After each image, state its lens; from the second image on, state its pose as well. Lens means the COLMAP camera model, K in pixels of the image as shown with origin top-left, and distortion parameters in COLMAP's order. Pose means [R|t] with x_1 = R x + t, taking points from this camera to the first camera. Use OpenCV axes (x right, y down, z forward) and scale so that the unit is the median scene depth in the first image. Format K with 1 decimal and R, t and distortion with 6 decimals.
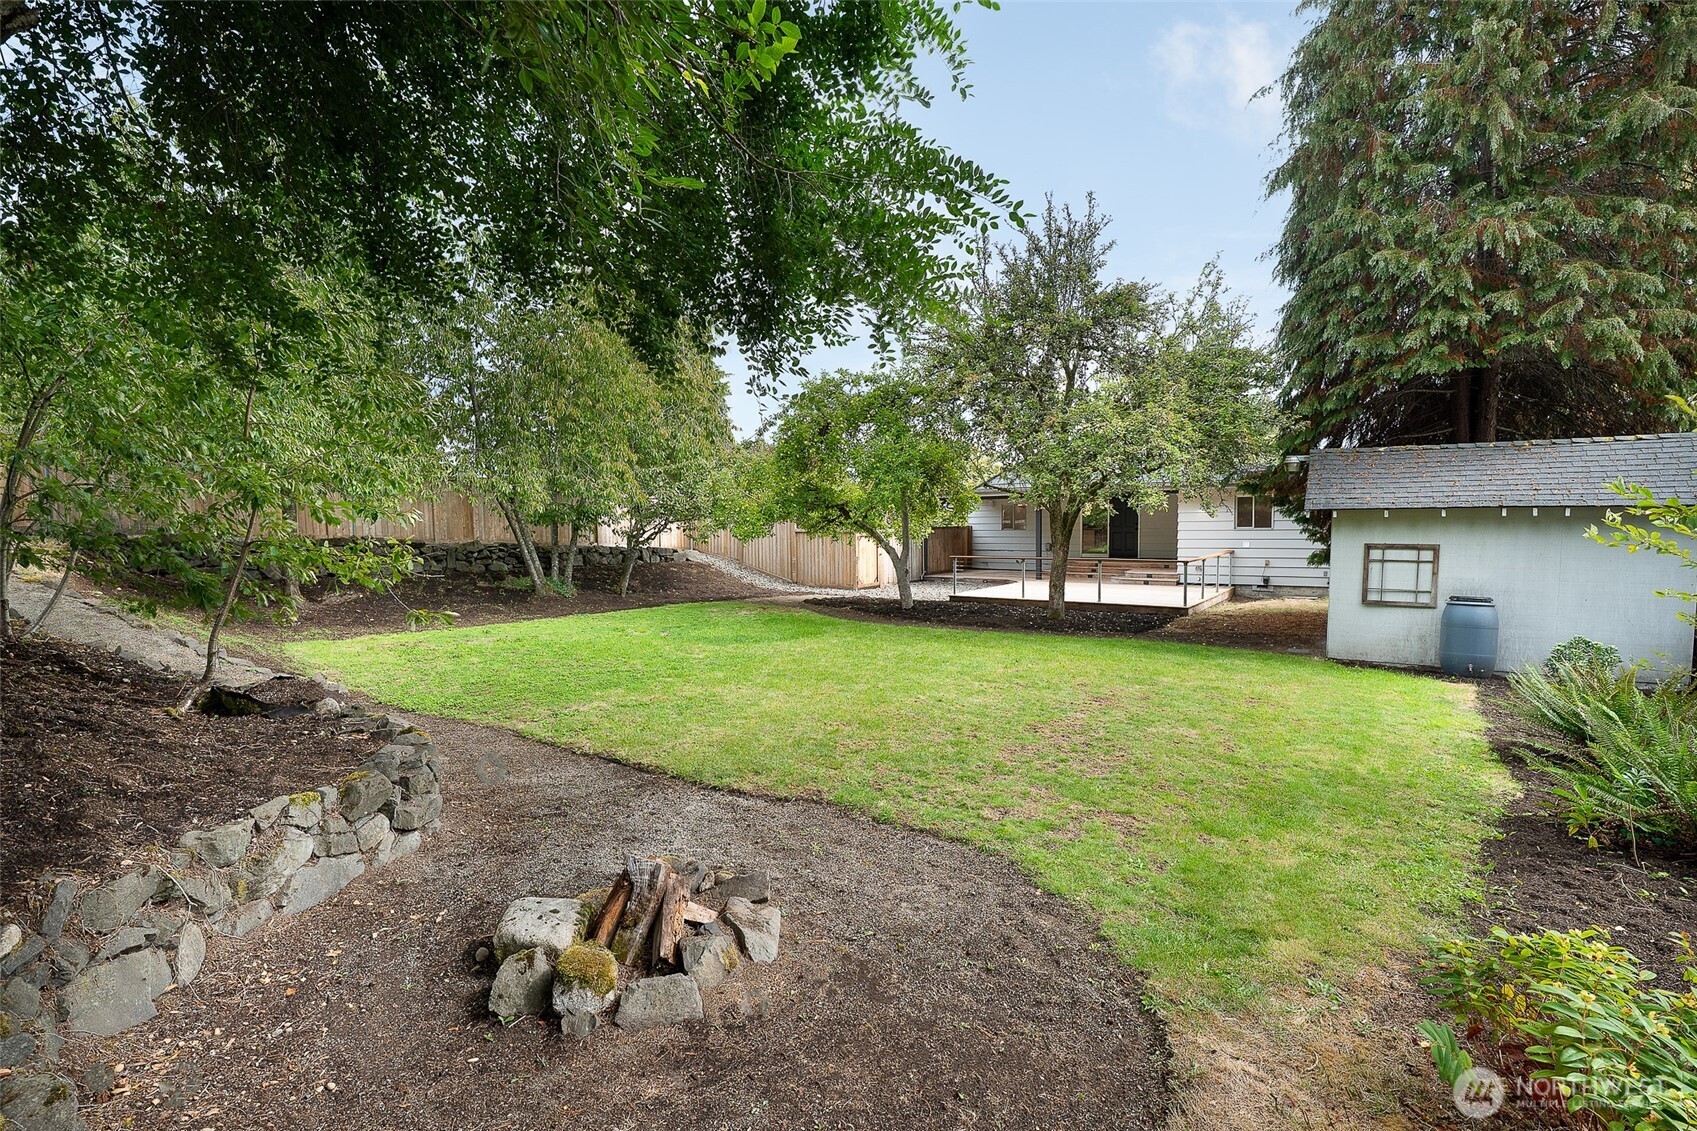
lens RADIAL K [[787.6, 0, 848.5], [0, 787.6, 565.5], [0, 0, 1]] dist [0.000176, -0.000058]
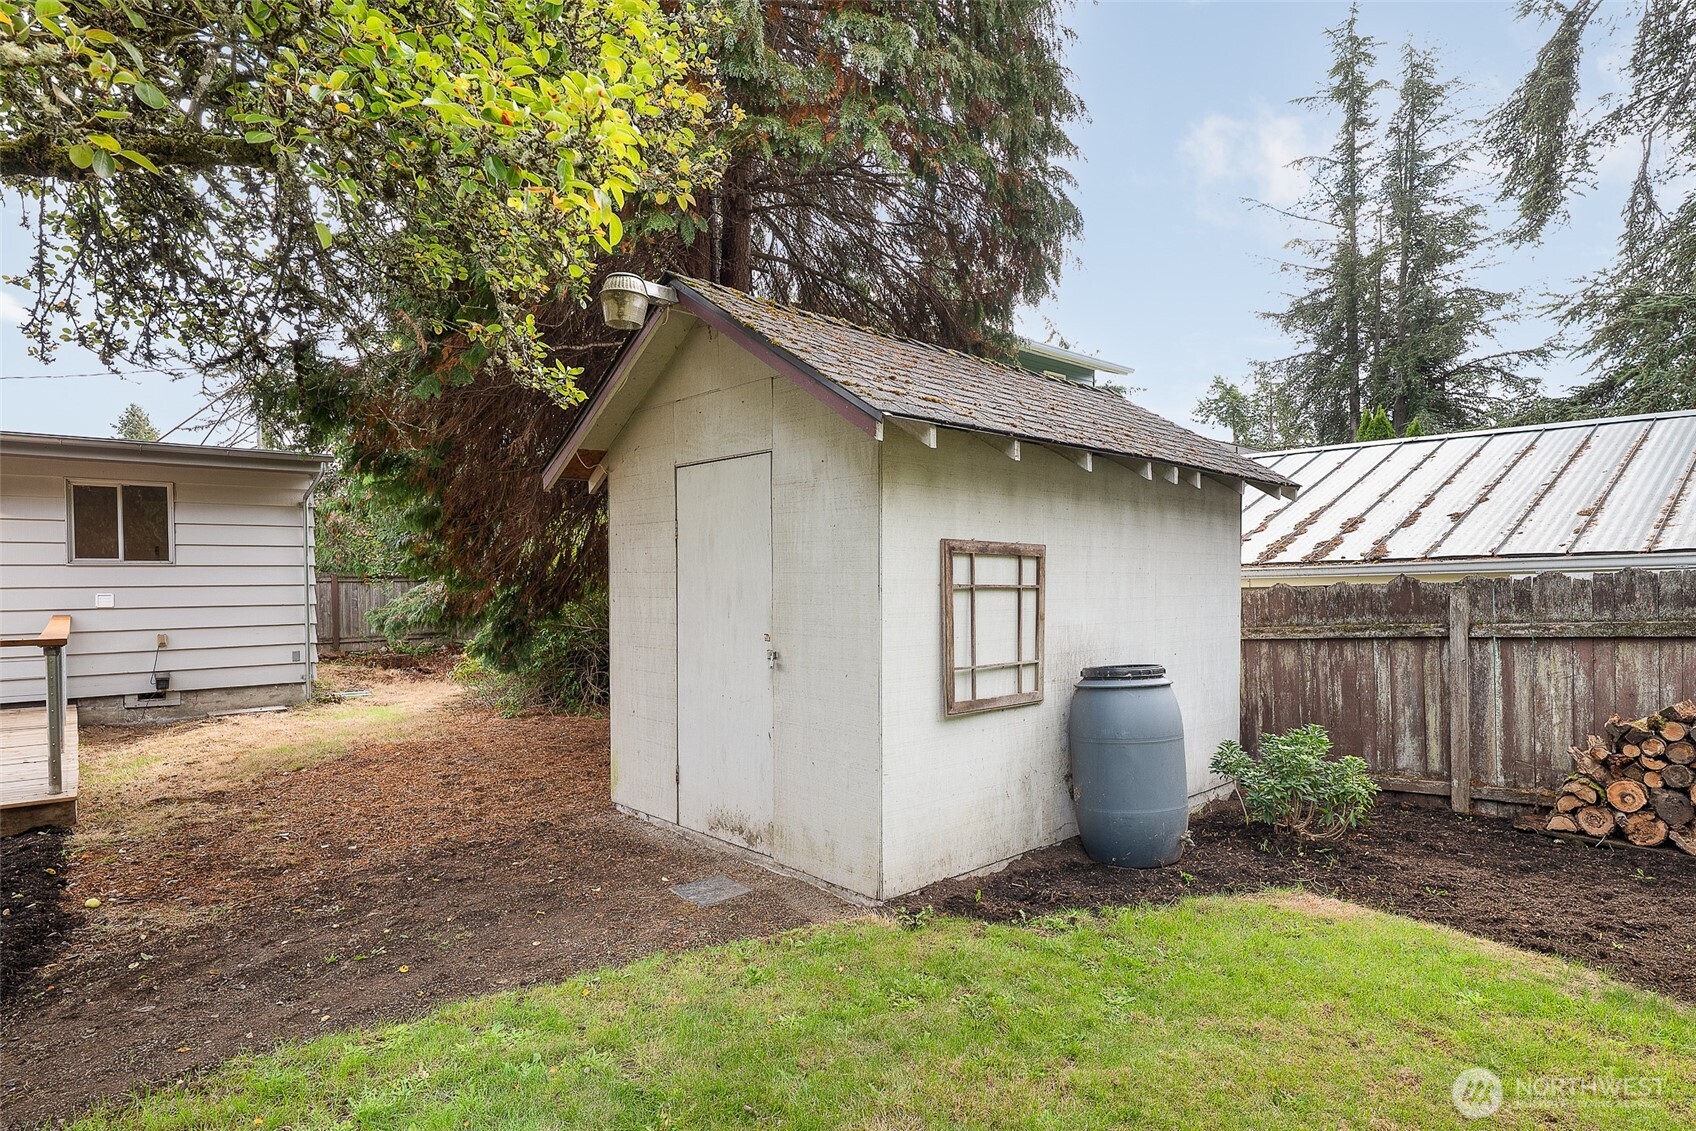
lens RADIAL K [[904.0, 0, 850.1], [0, 904.0, 587.3], [0, 0, 1]] dist [-0.000437, 0.000024]
pose [[0.248348, 0.004216, 0.968662, 0.144607], [0.058868, 0.998077, -0.019437, -0.000900], [-0.966880, 0.061850, 0.247622, 0.519345]]
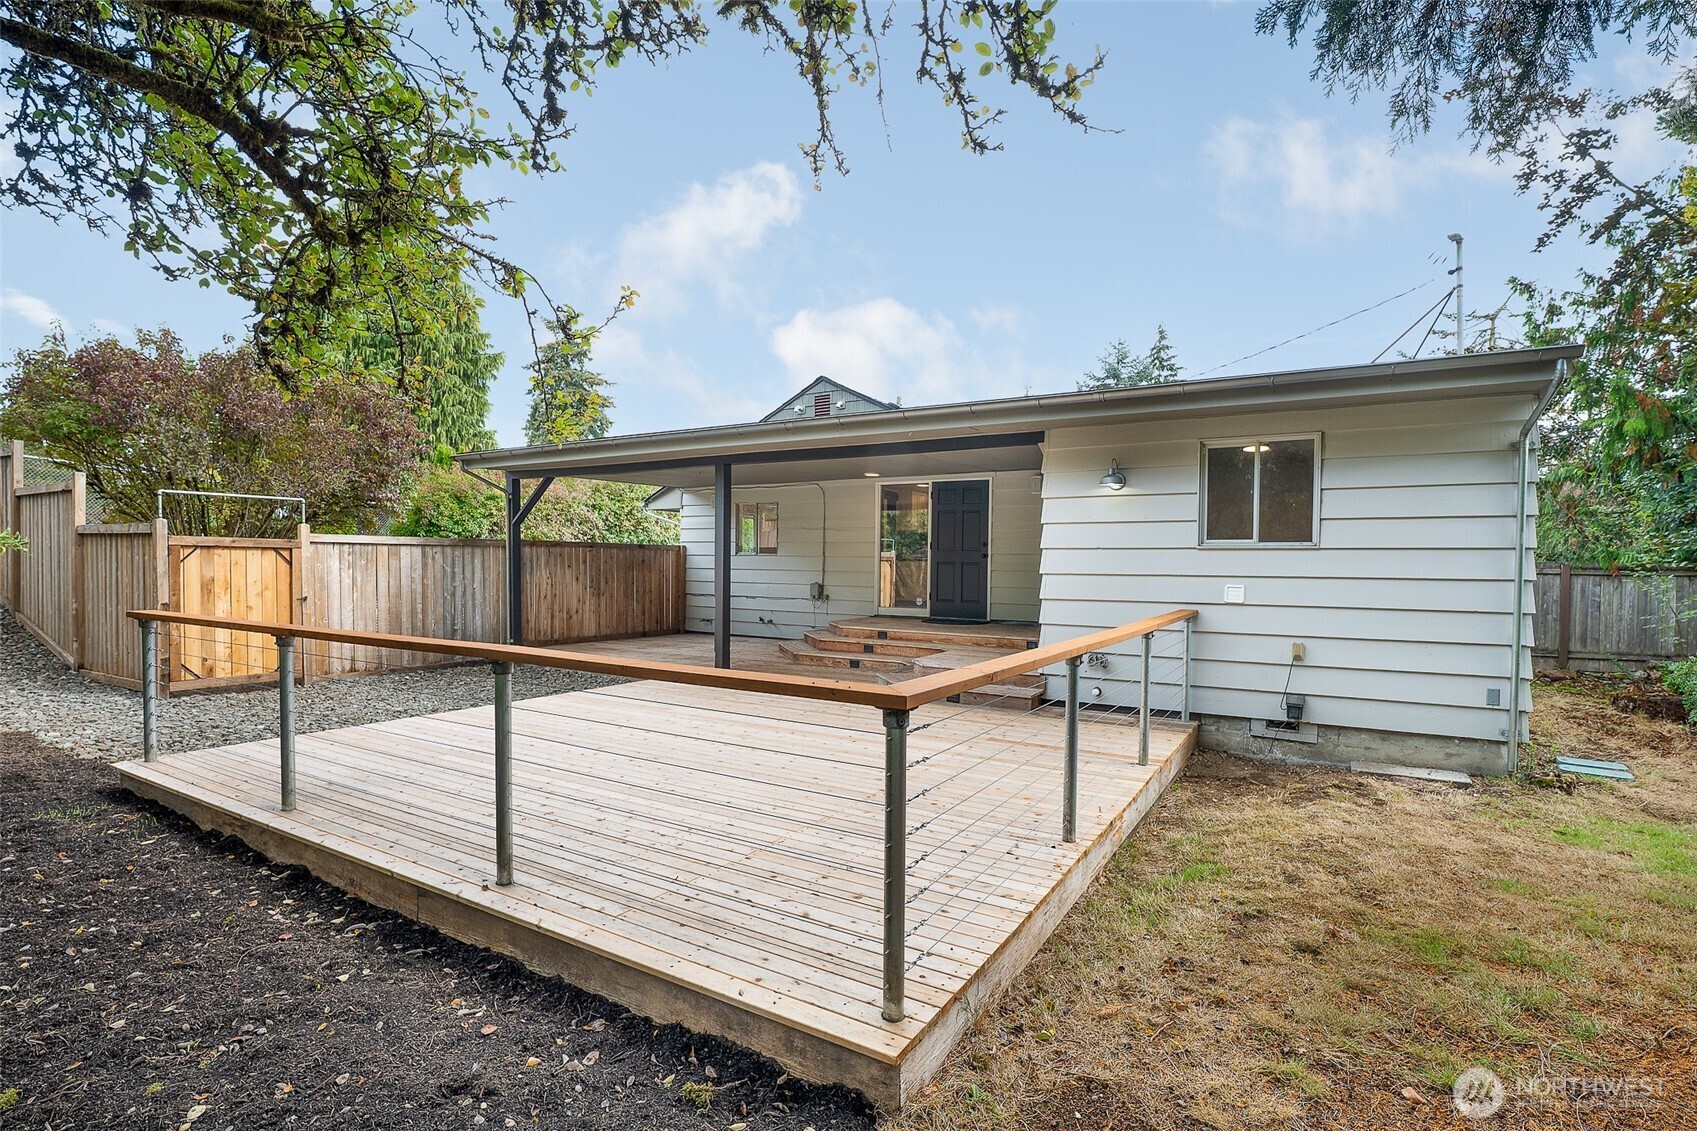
lens RADIAL K [[798.3, 0, 871.7], [0, 798.3, 593.9], [0, 0, 1]] dist [-0.014785, -0.000077]
pose [[0.996062, 0.023348, 0.085525, 0.341094], [-0.021525, 0.999522, -0.022169, -0.016539], [-0.086002, 0.020241, 0.996089, 0.713961]]
